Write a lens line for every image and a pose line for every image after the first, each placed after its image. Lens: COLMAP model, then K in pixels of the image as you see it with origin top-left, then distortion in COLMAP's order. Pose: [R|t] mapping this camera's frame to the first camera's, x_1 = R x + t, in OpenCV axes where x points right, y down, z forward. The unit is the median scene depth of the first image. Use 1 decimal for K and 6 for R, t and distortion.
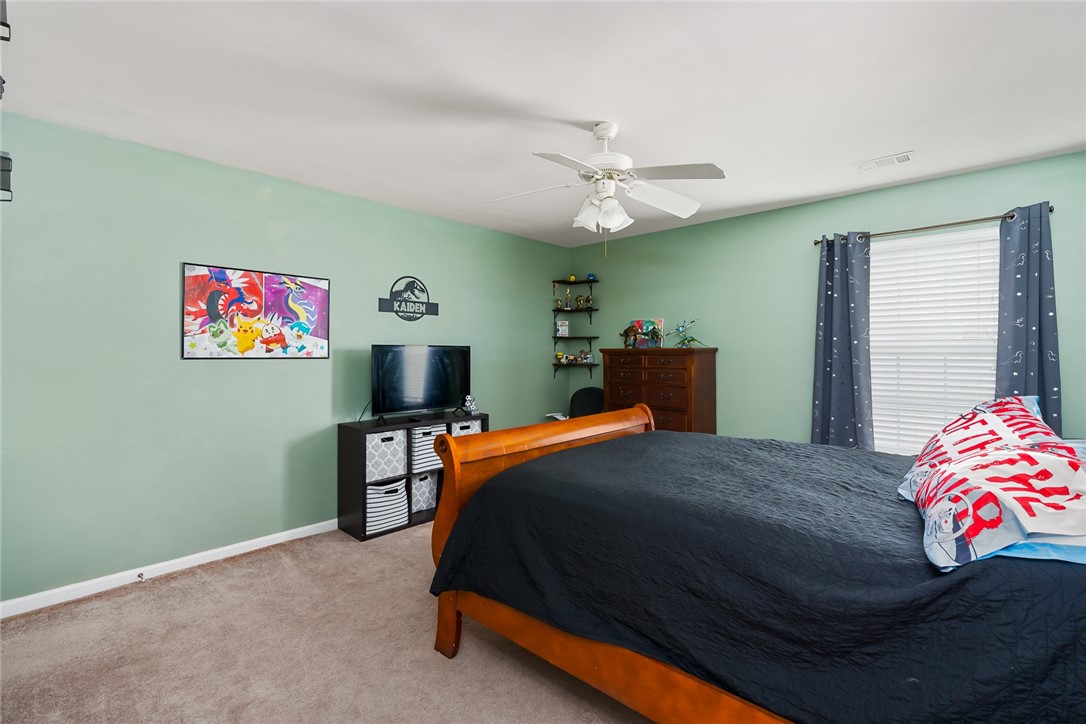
lens RADIAL K [[495.8, 0, 543.1], [0, 495.8, 358.8], [0, 0, 1]] dist [-0.002753, -0.000556]
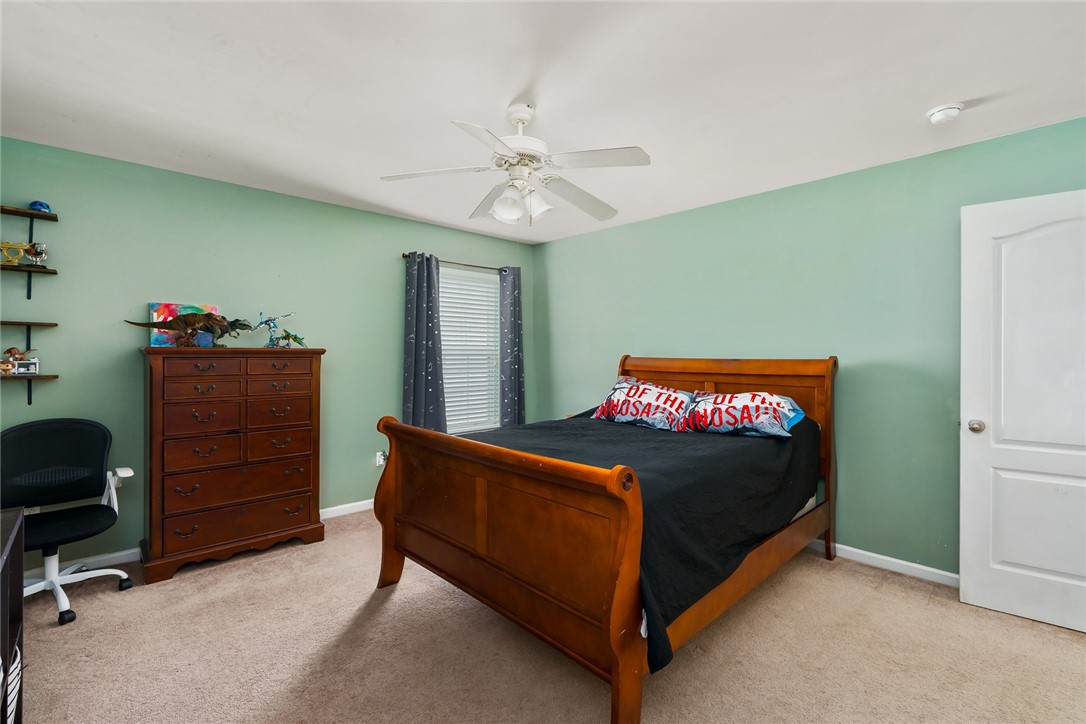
lens RADIAL K [[495.8, 0, 542.9], [0, 495.8, 356.1], [0, 0, 1]] dist [-0.002753, -0.000556]
pose [[0.049030, -0.010285, 0.998744, -0.559630], [0.005381, 0.999935, 0.010033, -0.017757], [-0.998783, 0.004883, 0.049083, 0.648254]]
